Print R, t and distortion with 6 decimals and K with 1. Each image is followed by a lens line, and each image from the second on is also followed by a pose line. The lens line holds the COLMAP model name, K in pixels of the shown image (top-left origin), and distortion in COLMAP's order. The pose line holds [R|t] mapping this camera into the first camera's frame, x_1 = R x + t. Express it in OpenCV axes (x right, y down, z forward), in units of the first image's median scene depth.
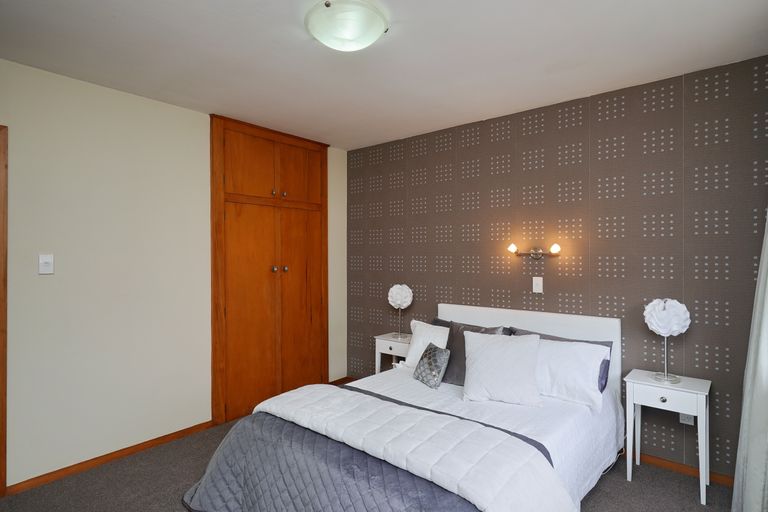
lens RADIAL K [[446.8, 0, 383.5], [0, 446.8, 242.6], [0, 0, 1]] dist [-0.000047, -0.000549]
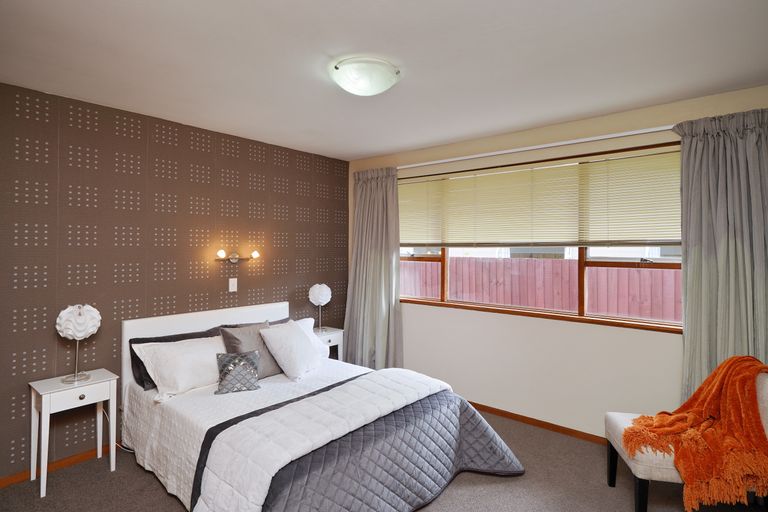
lens RADIAL K [[385.3, 0, 384.0], [0, 385.3, 256.0], [0, 0, 1]] dist [0.003007, 0.000923]
pose [[0.026441, 0.002885, 0.999646, -0.657558], [-0.006543, 0.999975, -0.002712, 0.017907], [-0.999629, -0.006469, 0.026460, 0.570894]]
